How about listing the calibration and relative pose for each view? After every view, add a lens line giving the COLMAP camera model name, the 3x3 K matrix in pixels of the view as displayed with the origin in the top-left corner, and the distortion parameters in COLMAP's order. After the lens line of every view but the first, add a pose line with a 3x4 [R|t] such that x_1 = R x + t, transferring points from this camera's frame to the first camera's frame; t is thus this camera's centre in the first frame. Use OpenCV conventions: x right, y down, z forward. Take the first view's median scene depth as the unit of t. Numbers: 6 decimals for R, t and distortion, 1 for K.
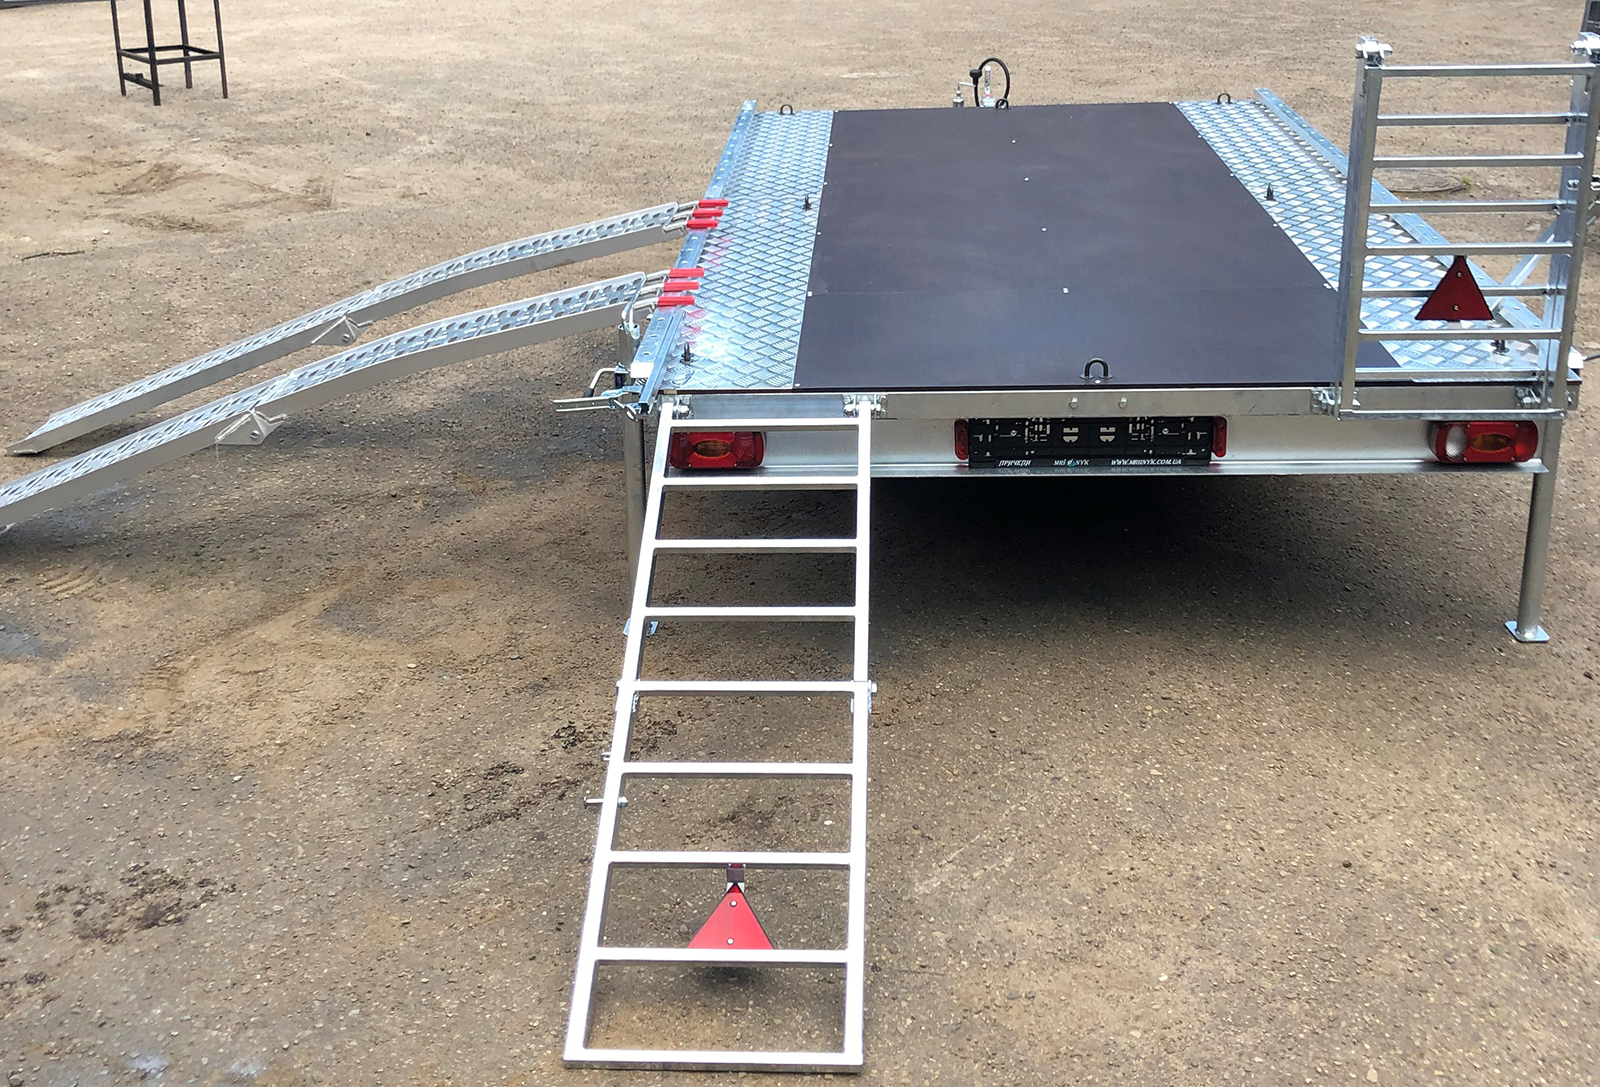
lens RADIAL K [[1722.6, 0, 800.0], [0, 1722.6, 543.5], [0, 0, 1]] dist [-0.018670, 0.007994]
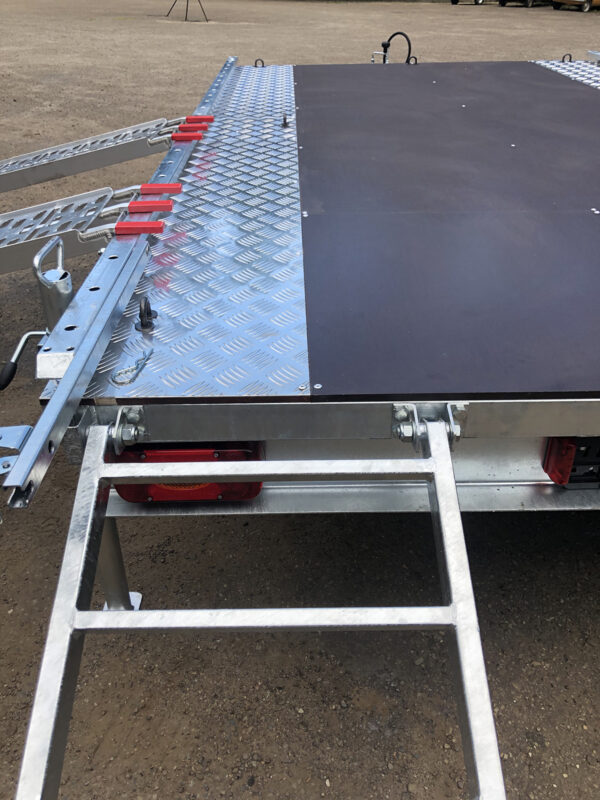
lens RADIAL K [[685.5, 0, 301.6], [0, 685.5, 424.2], [0, 0, 1]] dist [-0.004436, 0.001879]
pose [[0.998140, -0.018188, 0.058179, -0.018127], [0.007349, 0.983392, 0.181345, -0.103343], [-0.060511, -0.180580, 0.981697, 0.640854]]
